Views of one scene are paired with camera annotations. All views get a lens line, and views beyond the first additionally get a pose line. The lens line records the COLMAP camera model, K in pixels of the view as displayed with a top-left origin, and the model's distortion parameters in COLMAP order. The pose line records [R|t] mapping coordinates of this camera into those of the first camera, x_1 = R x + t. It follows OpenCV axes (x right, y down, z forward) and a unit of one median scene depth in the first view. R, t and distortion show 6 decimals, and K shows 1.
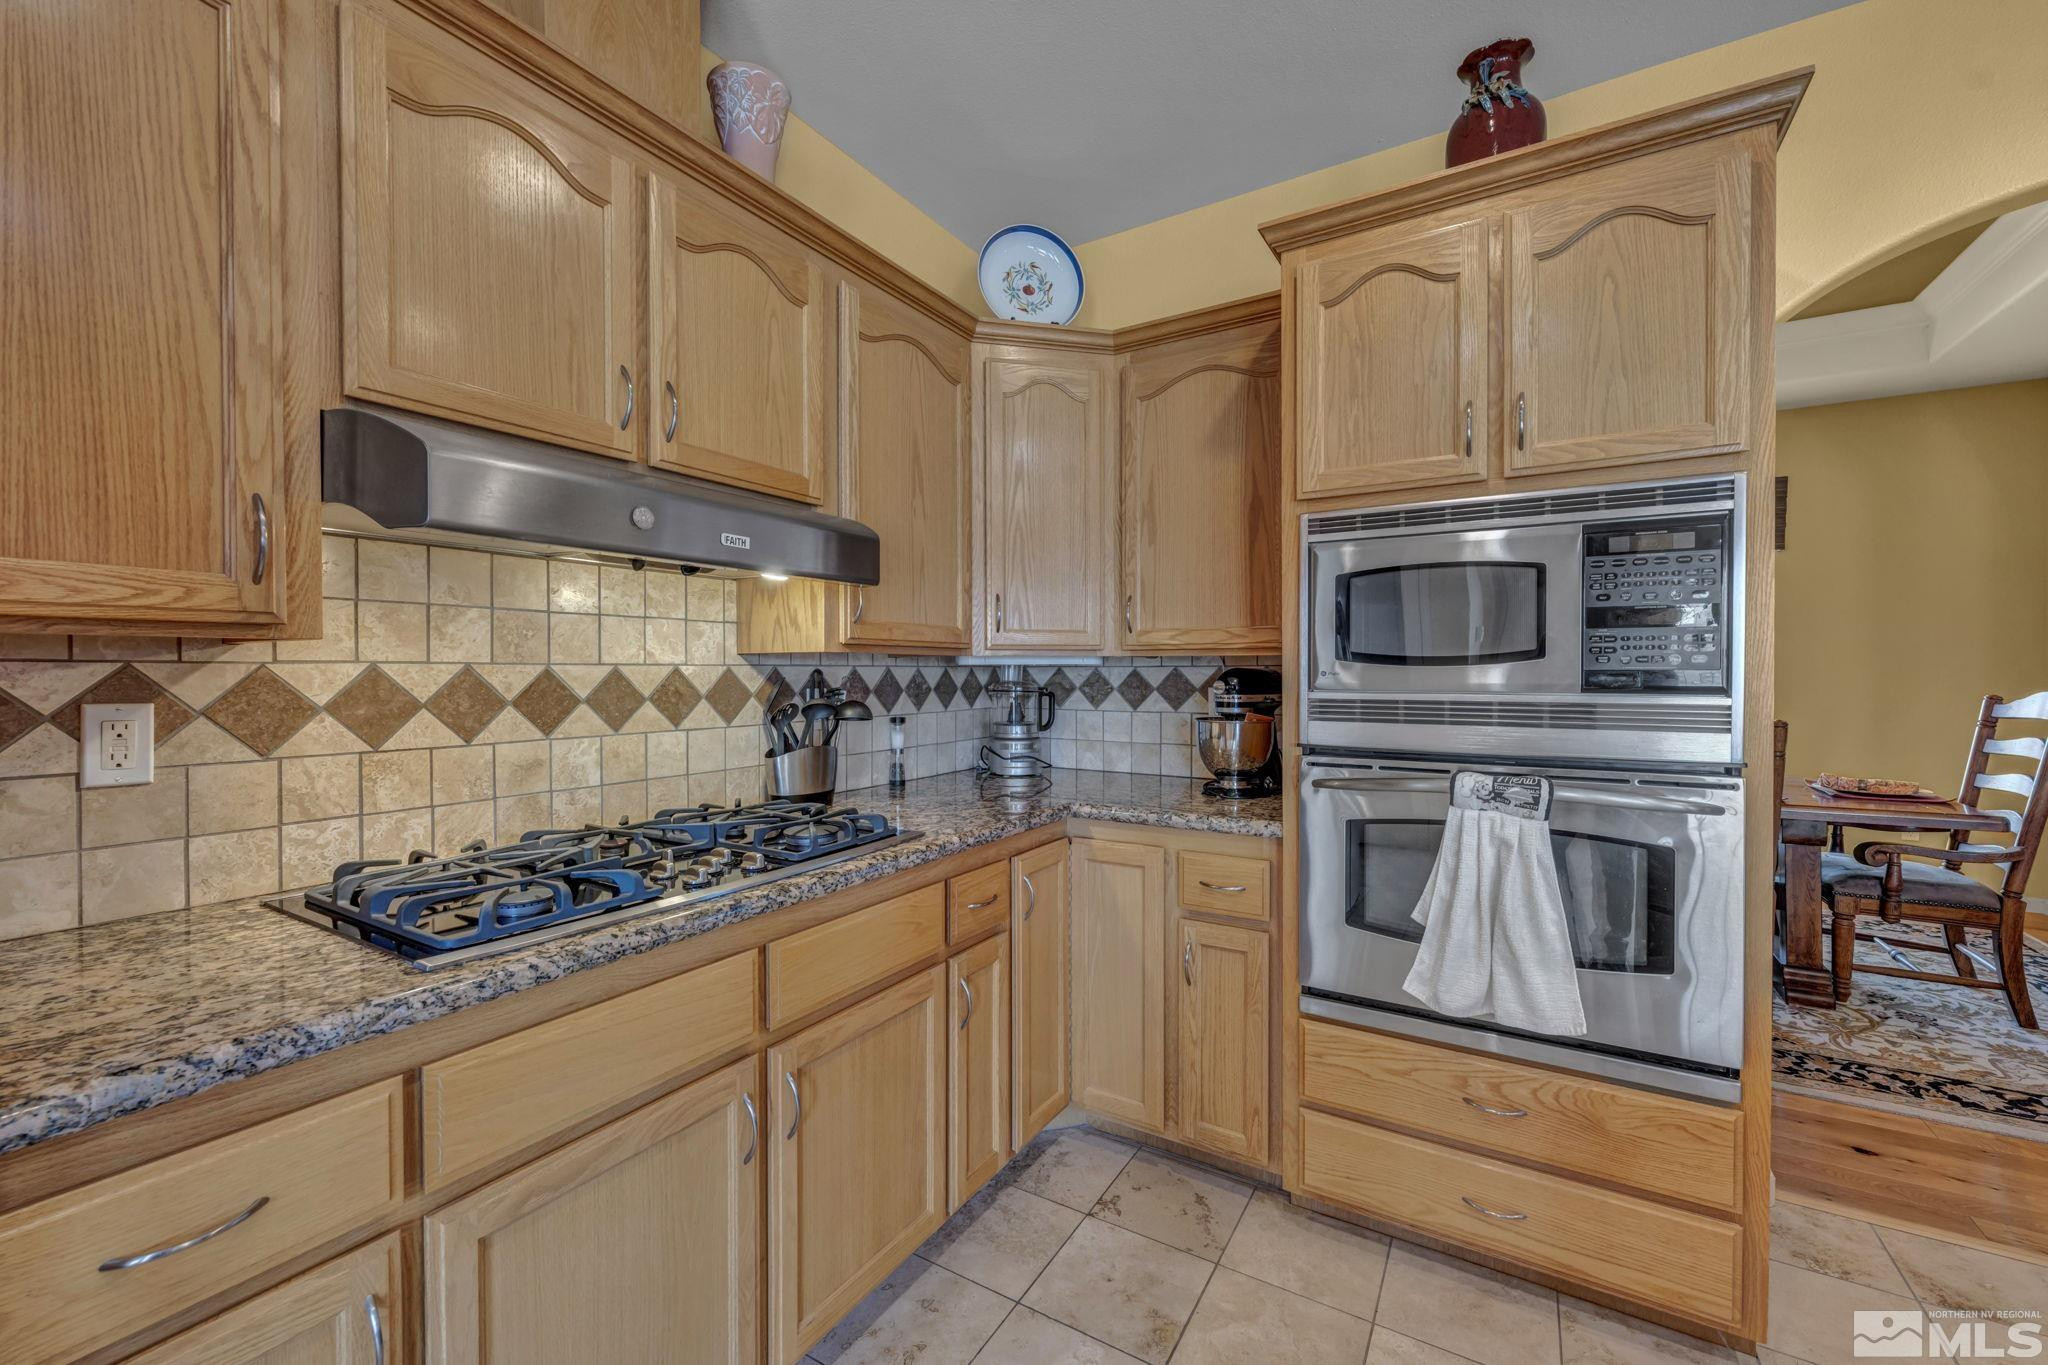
lens RADIAL K [[821.8, 0, 1020.1], [0, 821.8, 681.1], [0, 0, 1]] dist [-0.000688, 0.000155]
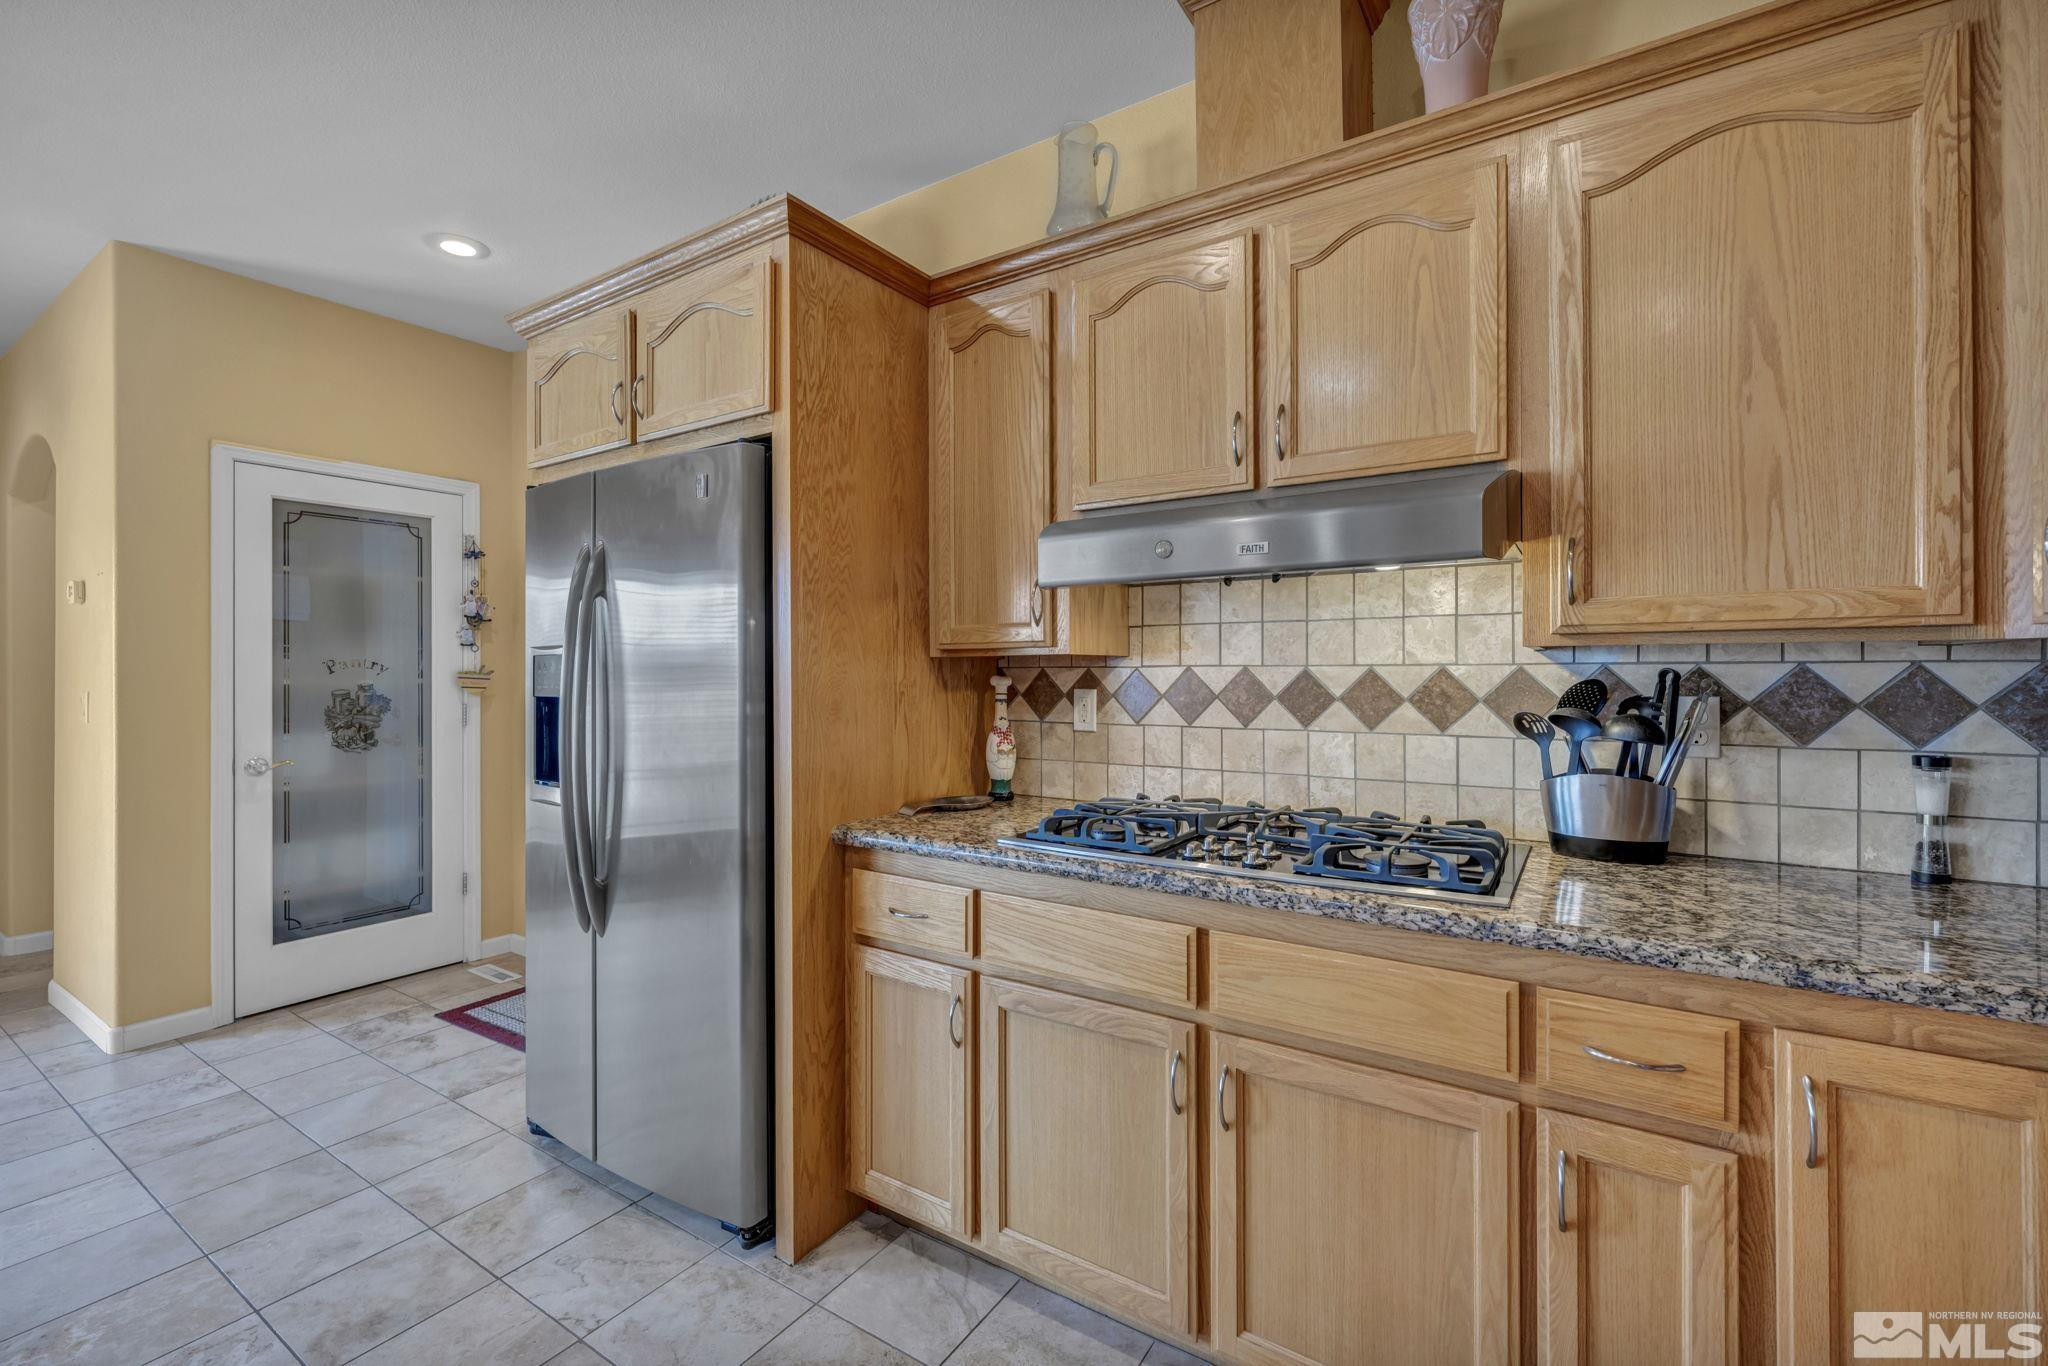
lens RADIAL K [[855.7, 0, 1028.8], [0, 855.7, 672.2], [0, 0, 1]] dist [-0.004861, -0.000092]
pose [[-0.025304, -0.001419, -0.999679, 0.622618], [-0.010422, 0.999945, -0.001156, -0.005872], [0.999625, 0.010389, -0.025318, 0.615703]]
